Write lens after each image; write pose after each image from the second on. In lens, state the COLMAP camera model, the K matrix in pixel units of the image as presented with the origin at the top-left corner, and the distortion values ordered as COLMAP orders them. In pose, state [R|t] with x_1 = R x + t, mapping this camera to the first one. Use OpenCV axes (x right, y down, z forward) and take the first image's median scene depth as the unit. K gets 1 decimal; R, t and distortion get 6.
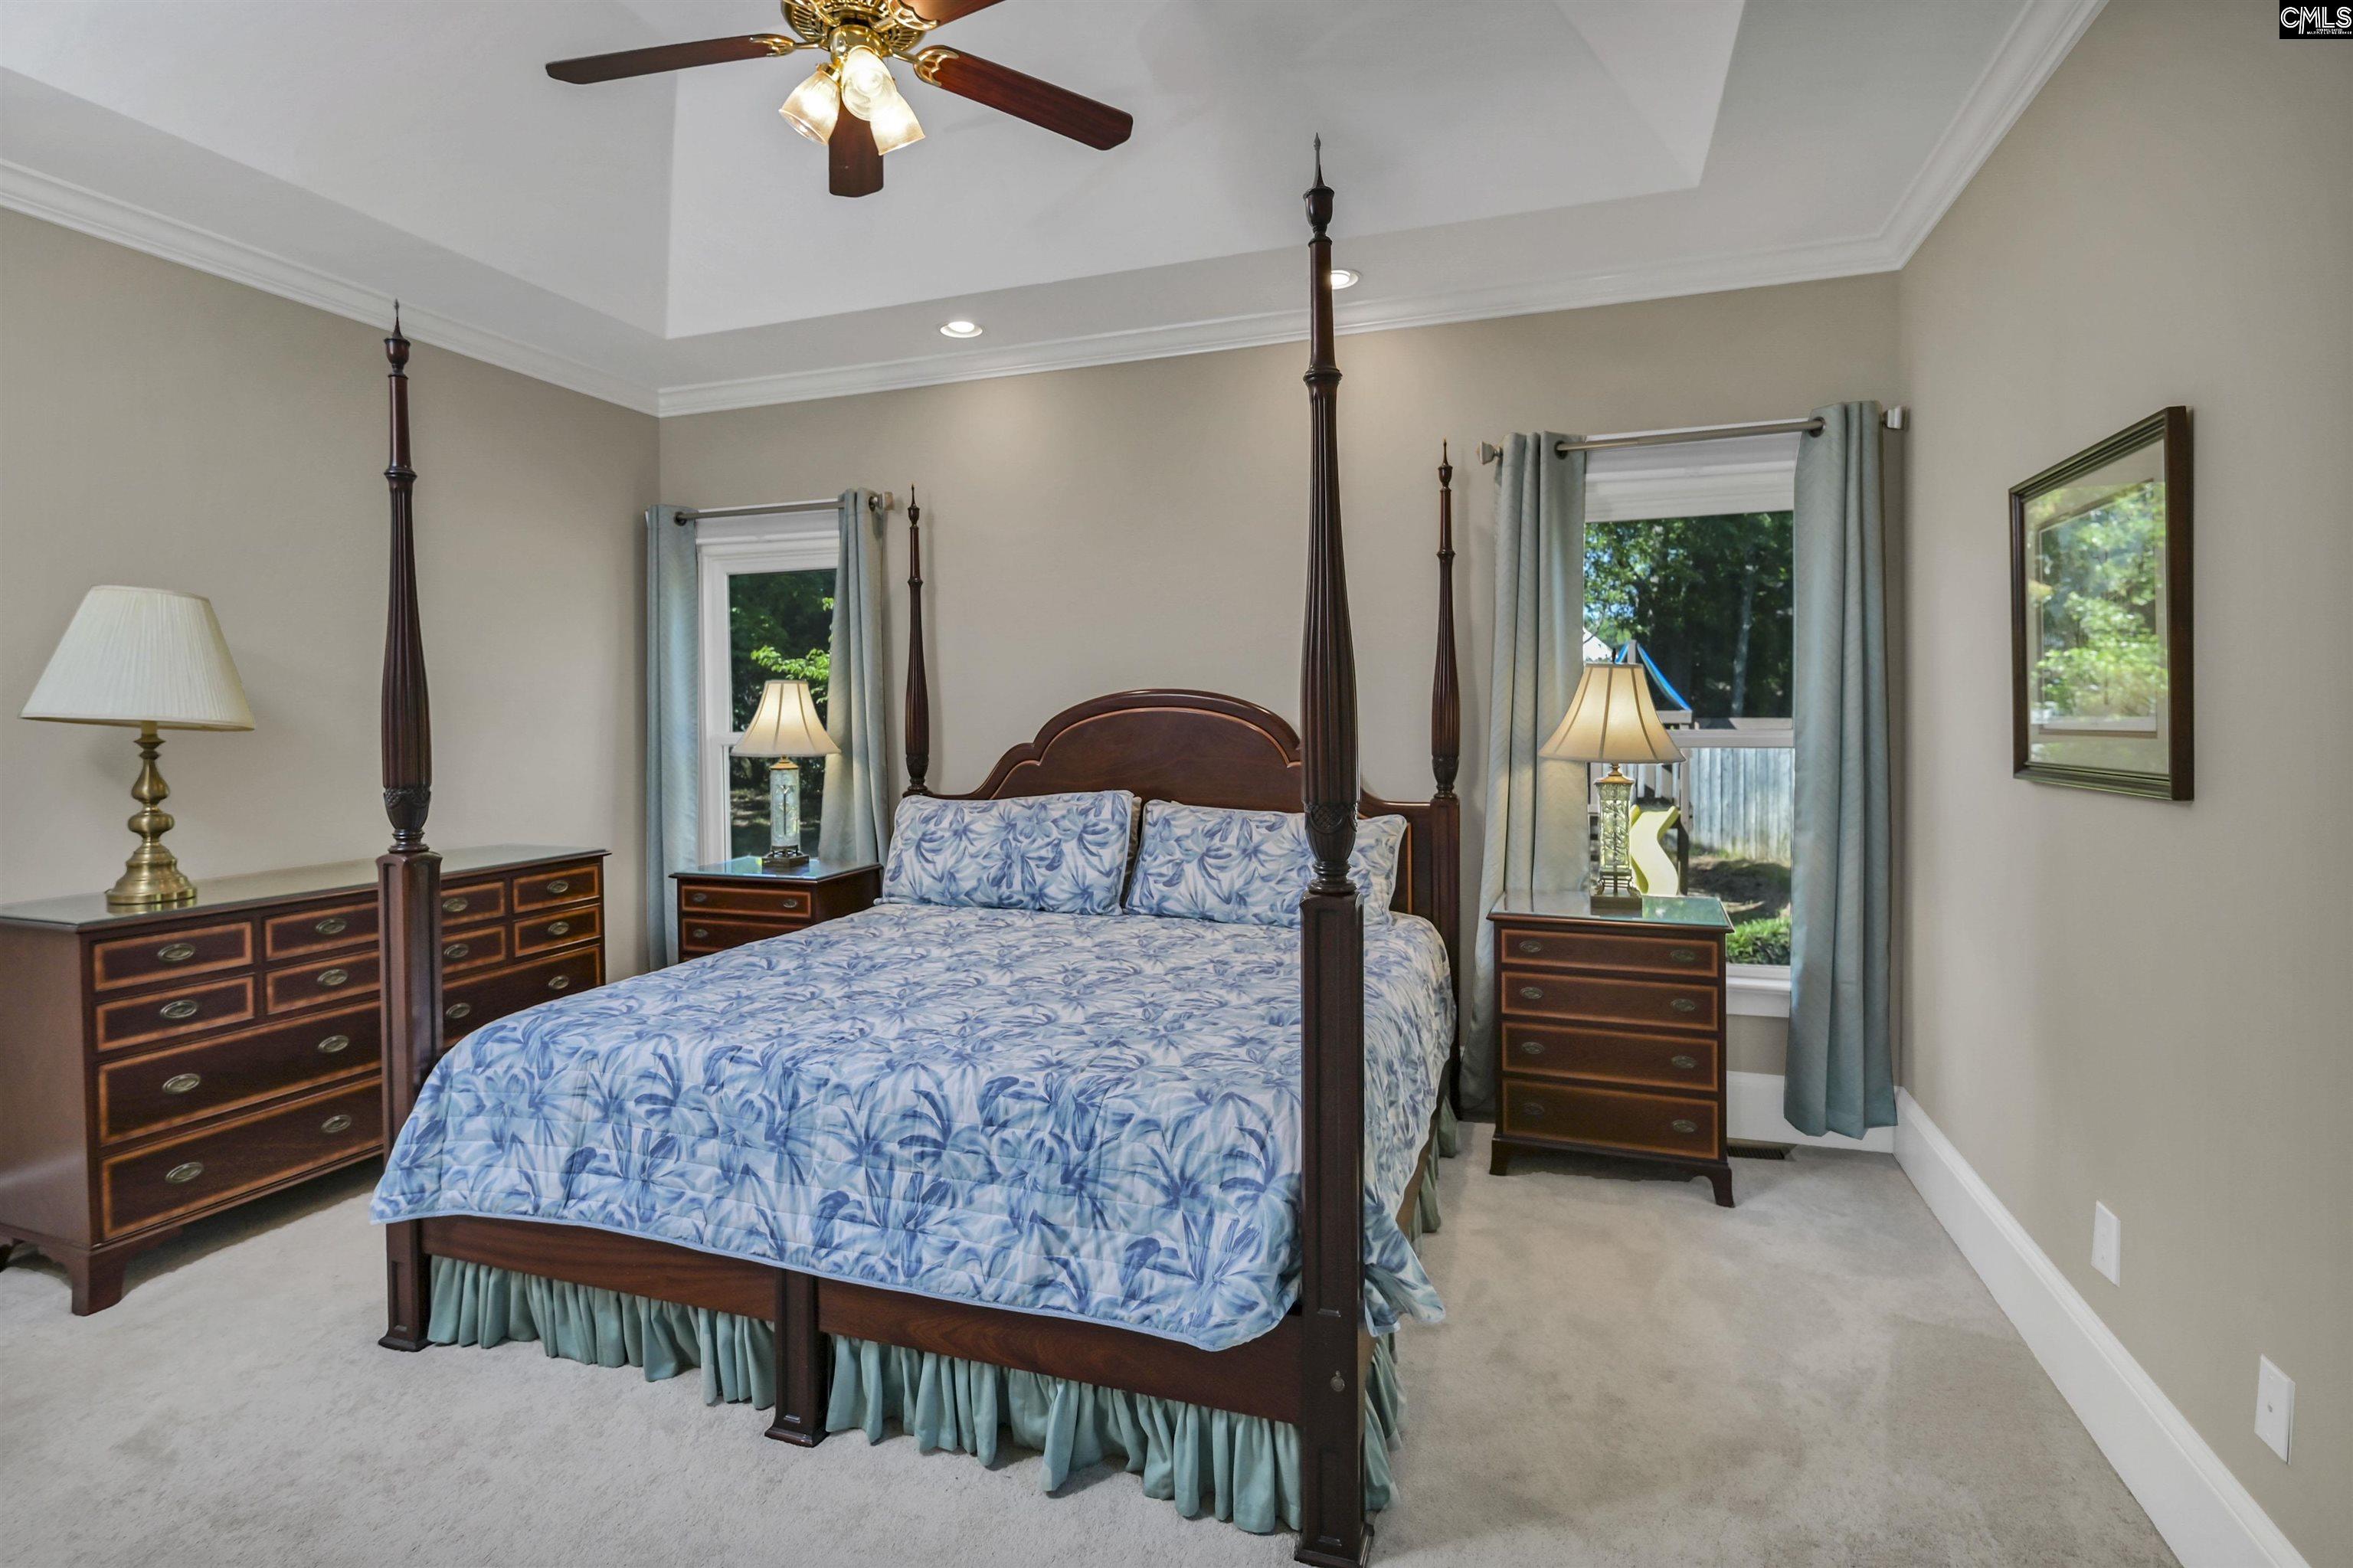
lens RADIAL K [[1189.4, 0, 1177.7], [0, 1189.4, 725.9], [0, 0, 1]] dist [-0.000907, -0.000562]
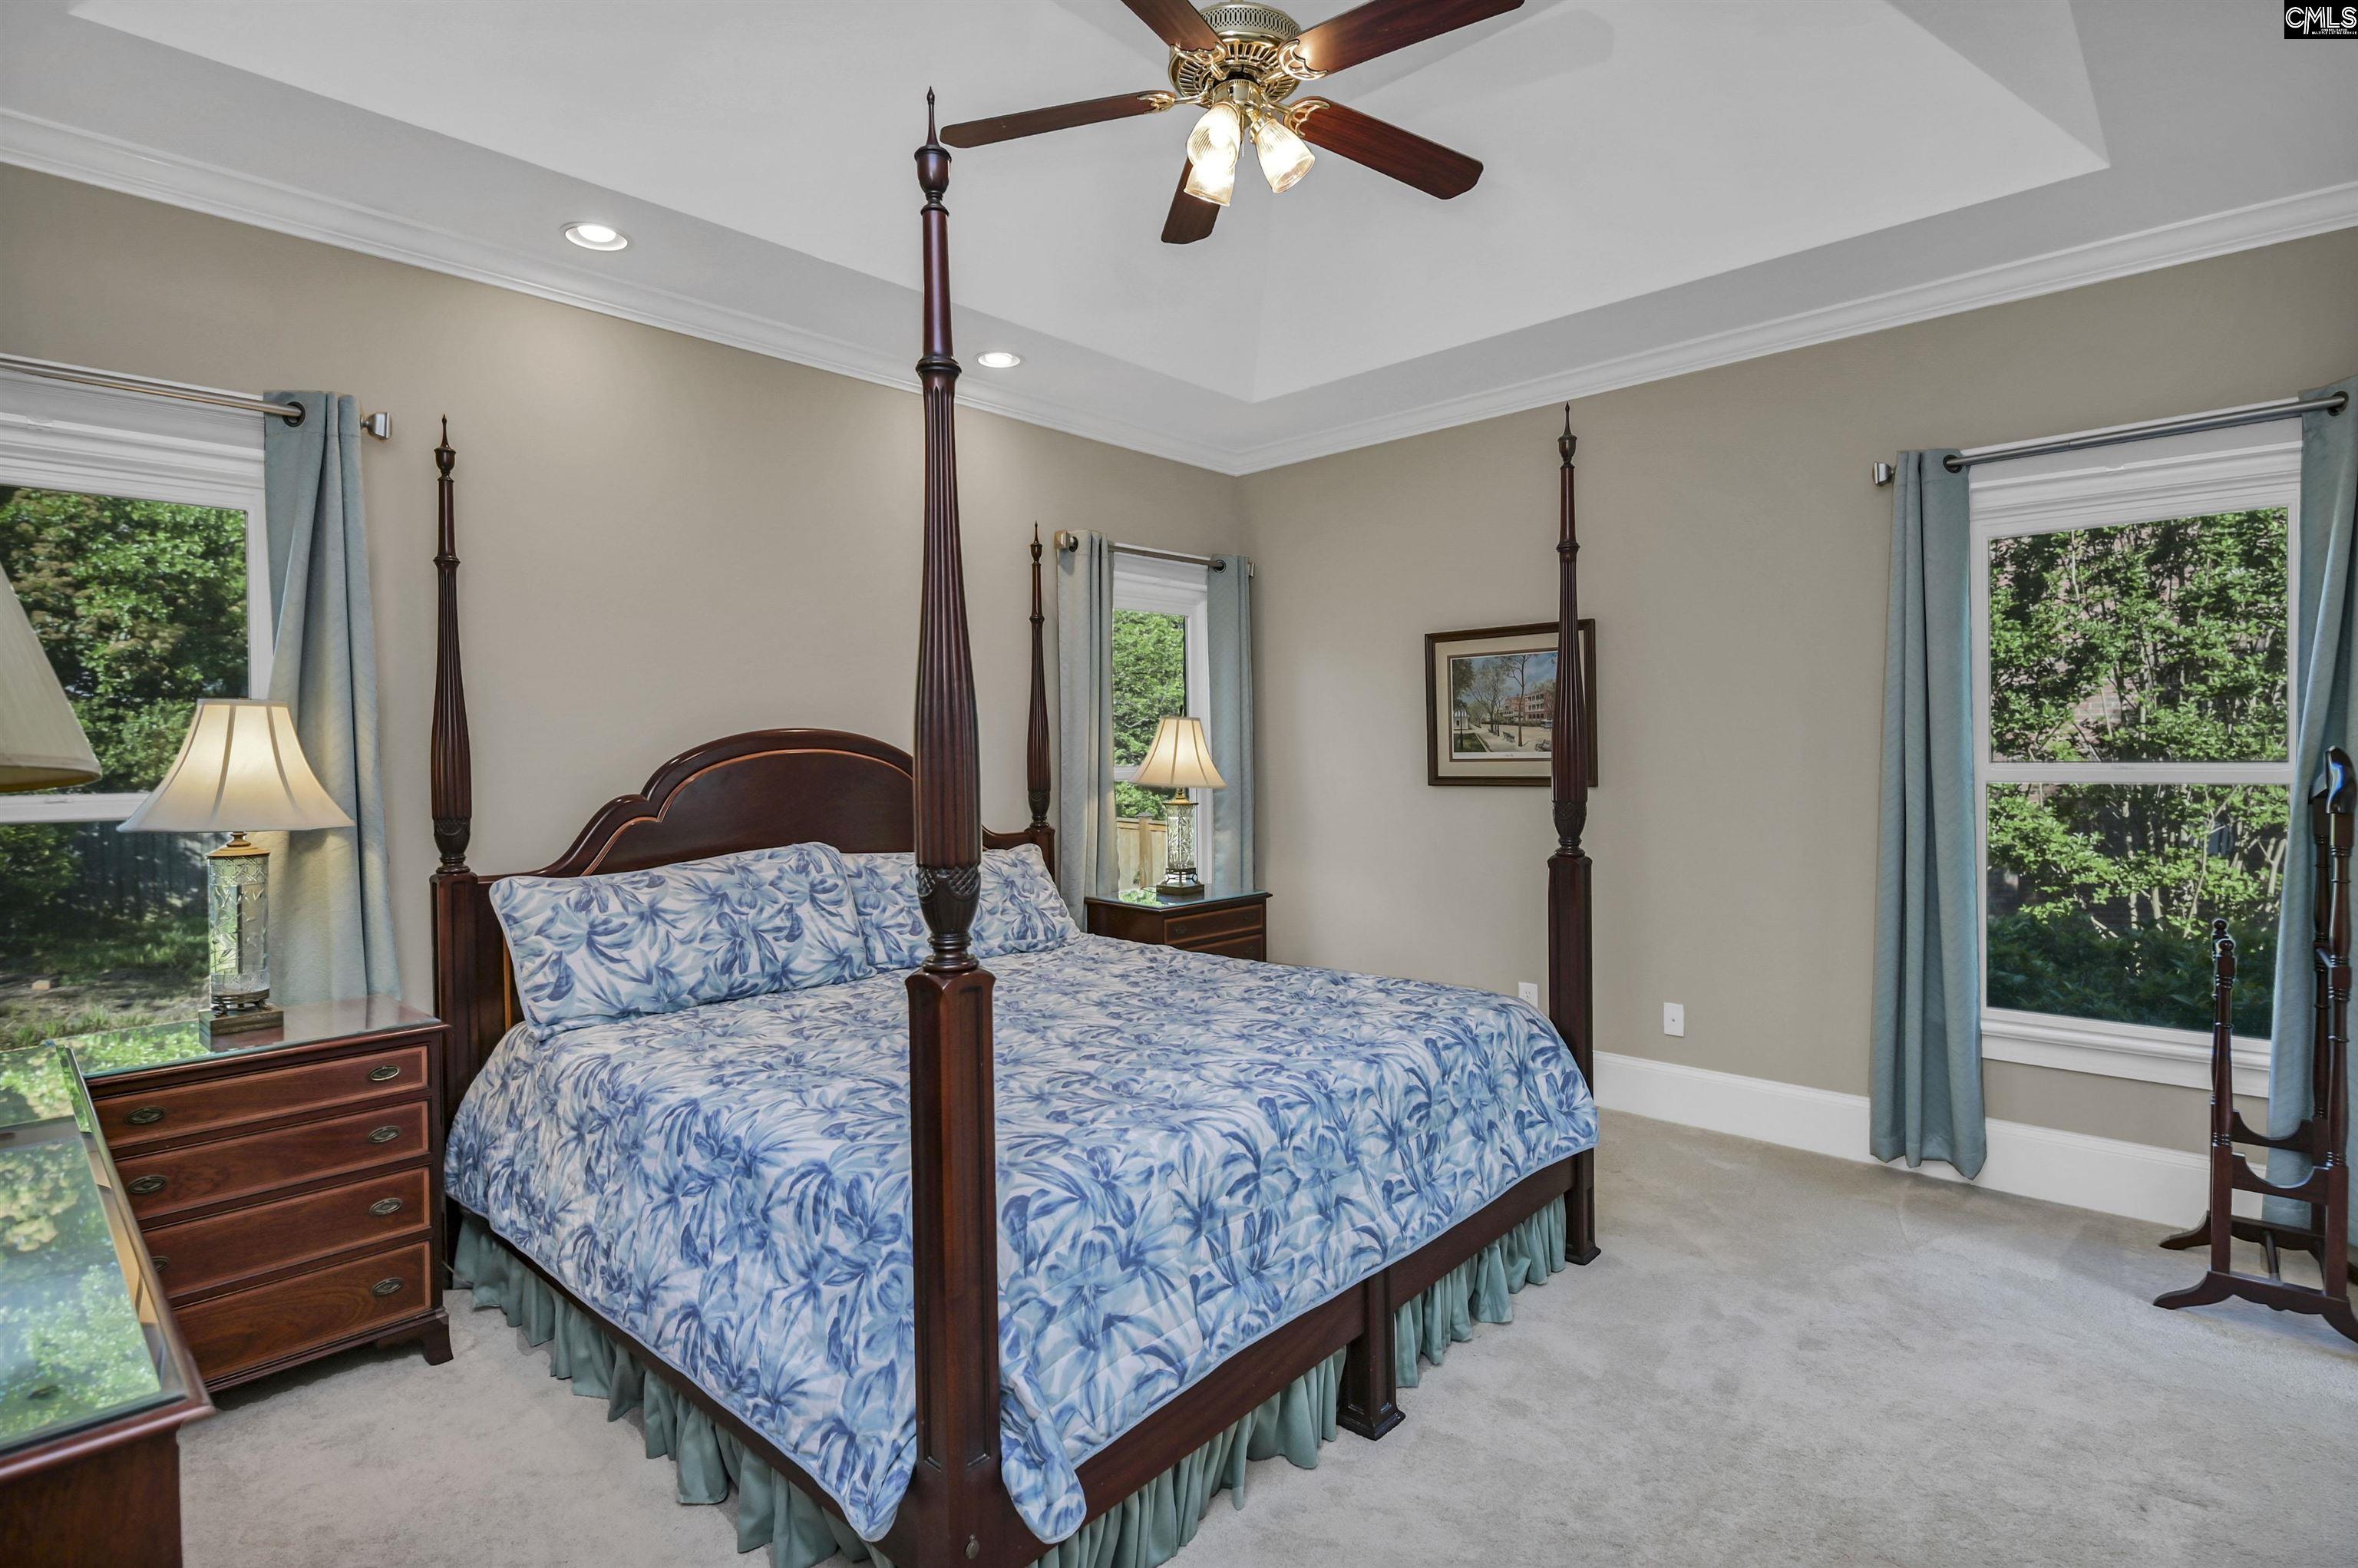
lens RADIAL K [[1208.8, 0, 1139.1], [0, 1208.8, 737.8], [0, 0, 1]] dist [0.004099, -0.008859]
pose [[0.376087, 0.011140, 0.926517, -0.823586], [0.016601, 0.999686, -0.018759, -0.002762], [-0.926436, 0.022436, 0.375784, 0.451848]]
